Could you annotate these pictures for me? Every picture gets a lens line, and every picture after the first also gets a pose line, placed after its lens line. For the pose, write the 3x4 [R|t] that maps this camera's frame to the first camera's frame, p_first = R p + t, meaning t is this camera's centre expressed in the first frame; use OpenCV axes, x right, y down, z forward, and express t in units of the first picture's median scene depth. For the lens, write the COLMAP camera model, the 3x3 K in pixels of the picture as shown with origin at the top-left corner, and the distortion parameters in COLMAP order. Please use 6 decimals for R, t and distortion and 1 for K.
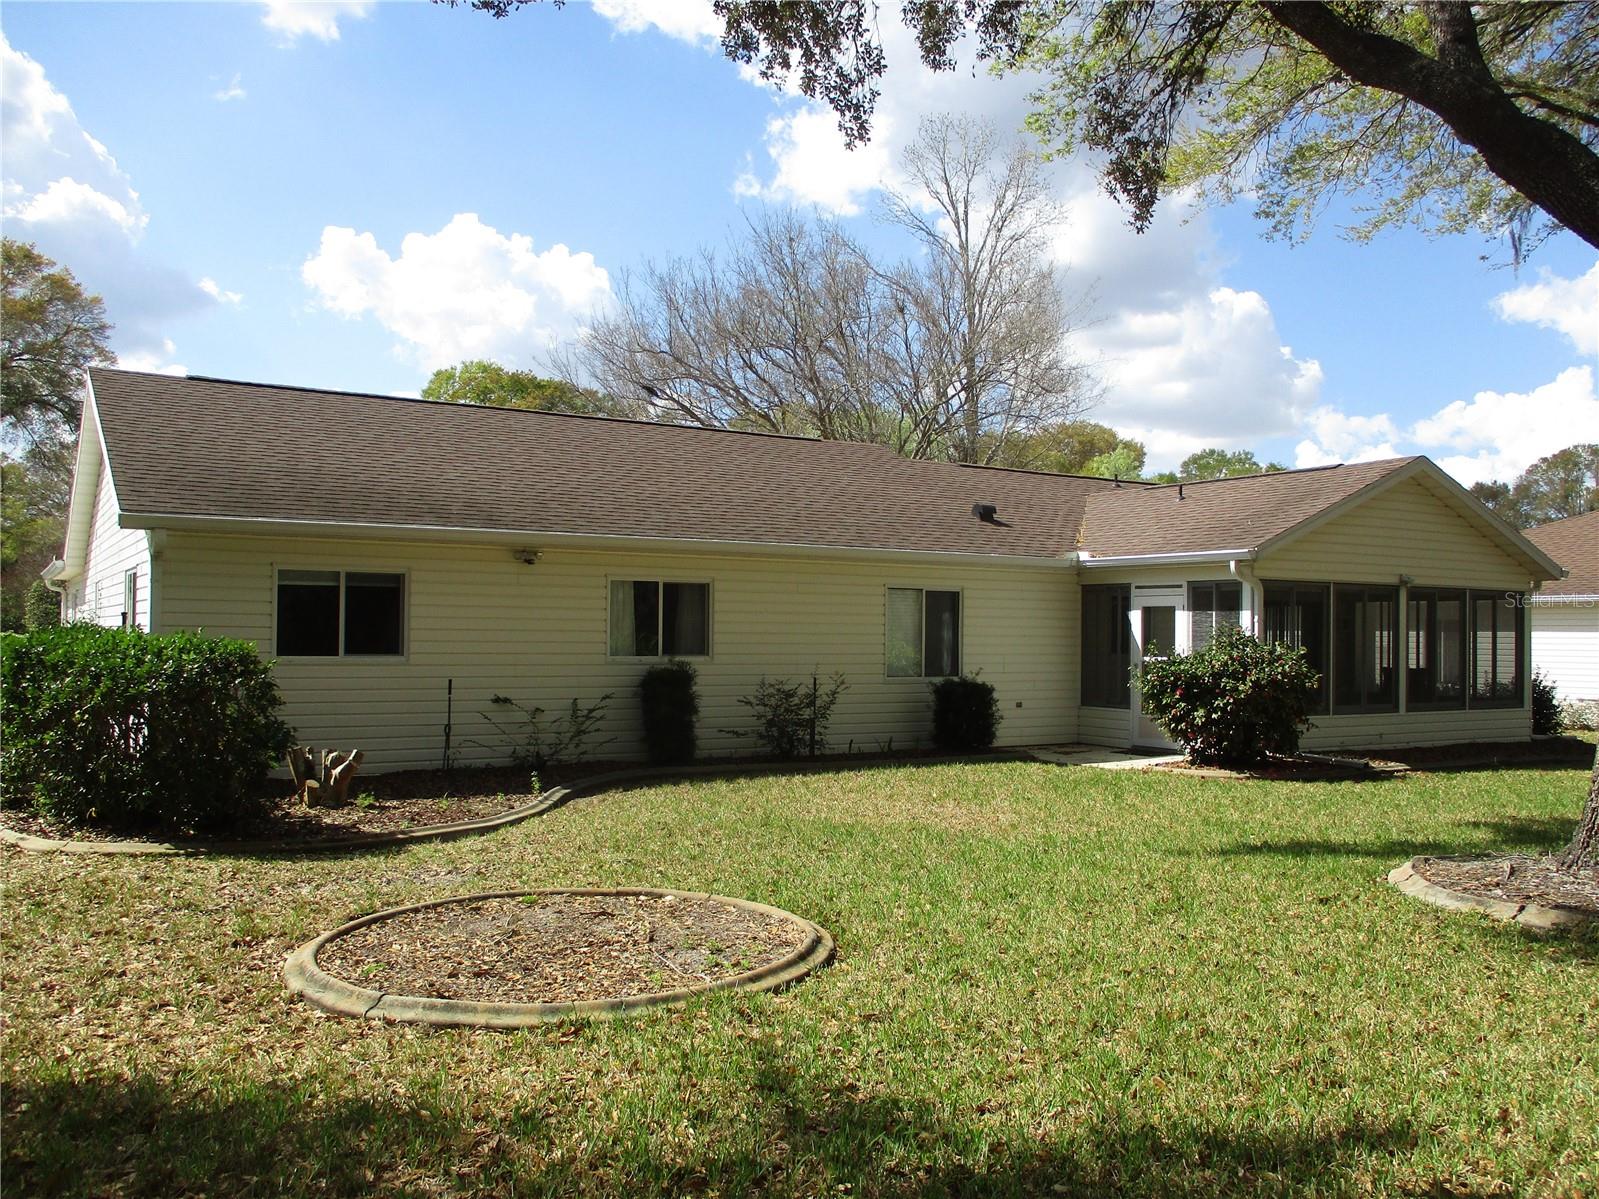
lens RADIAL K [[1327.8, 0, 799.5], [0, 1327.8, 599.5], [0, 0, 1]] dist [-0.018919, -0.006164]
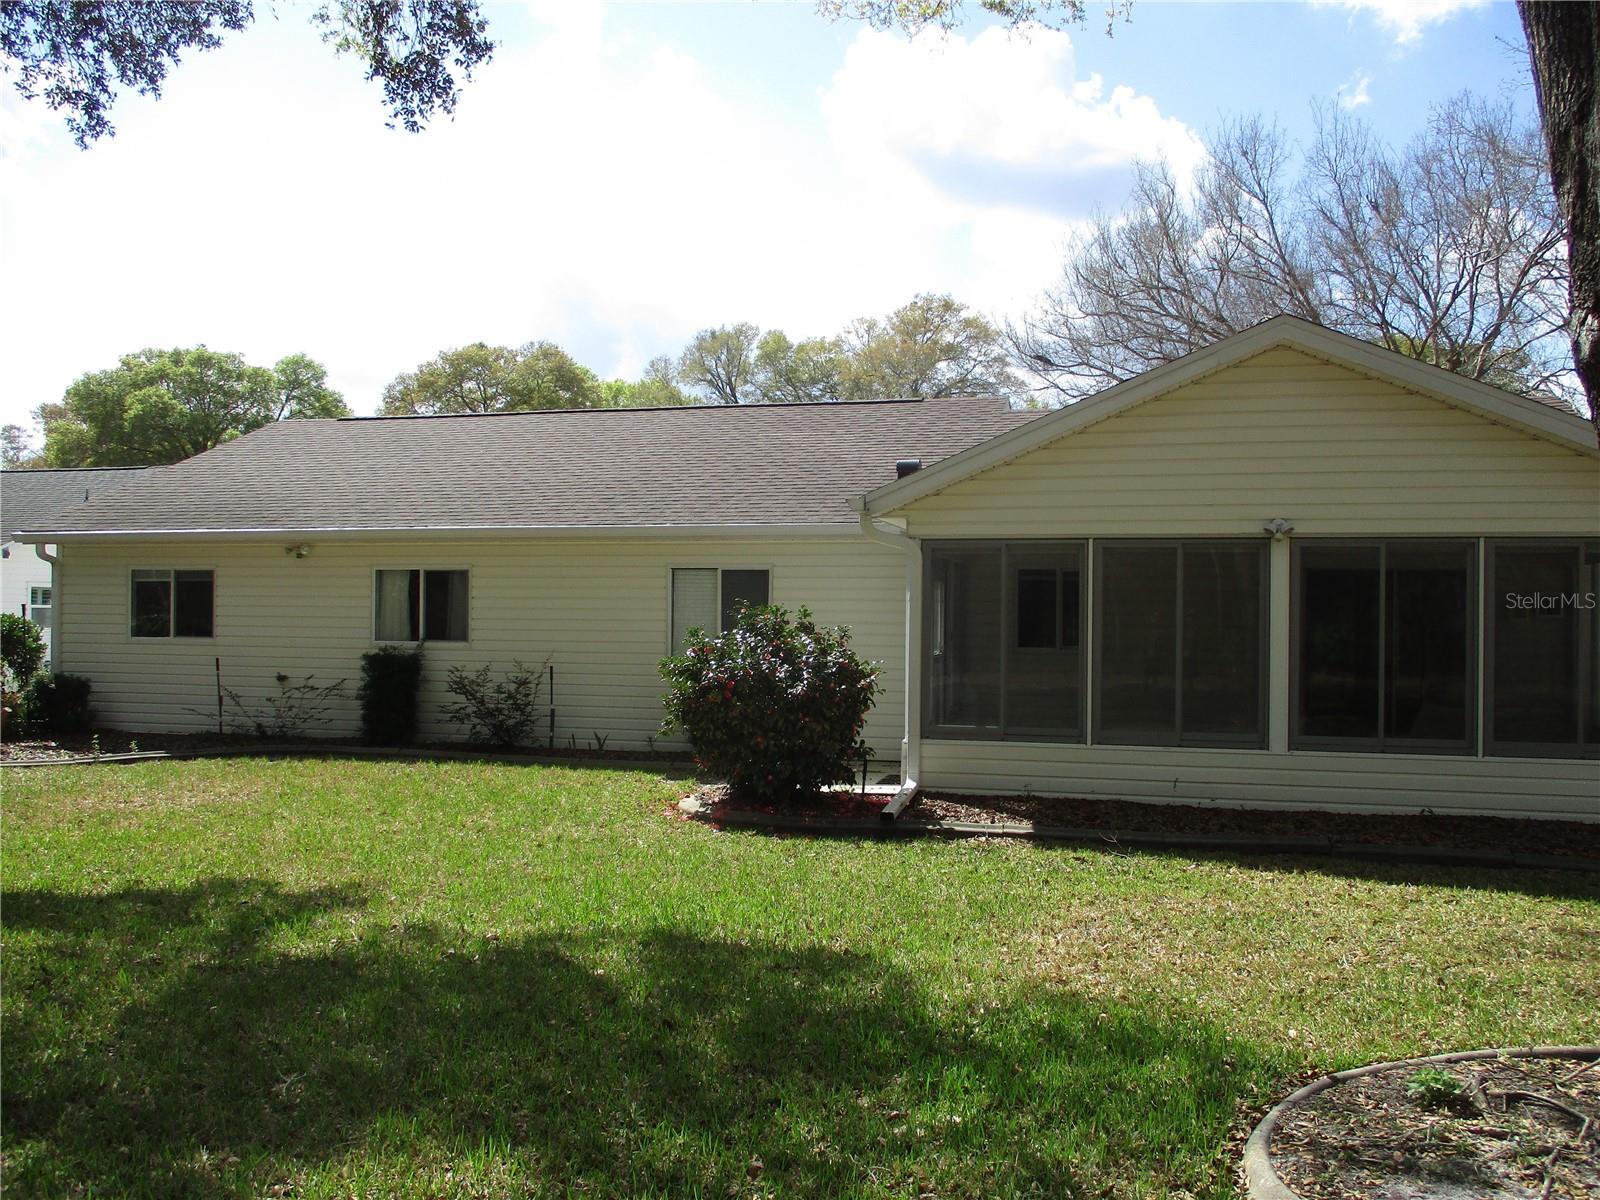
lens RADIAL K [[1328.7, 0, 800.0], [0, 1328.7, 600.0], [0, 0, 1]] dist [-0.018919, -0.006164]
pose [[0.698546, -0.015134, -0.715405, 0.871943], [0.015571, 0.999861, -0.005947, 0.021787], [0.715395, -0.006985, 0.698685, 0.505509]]
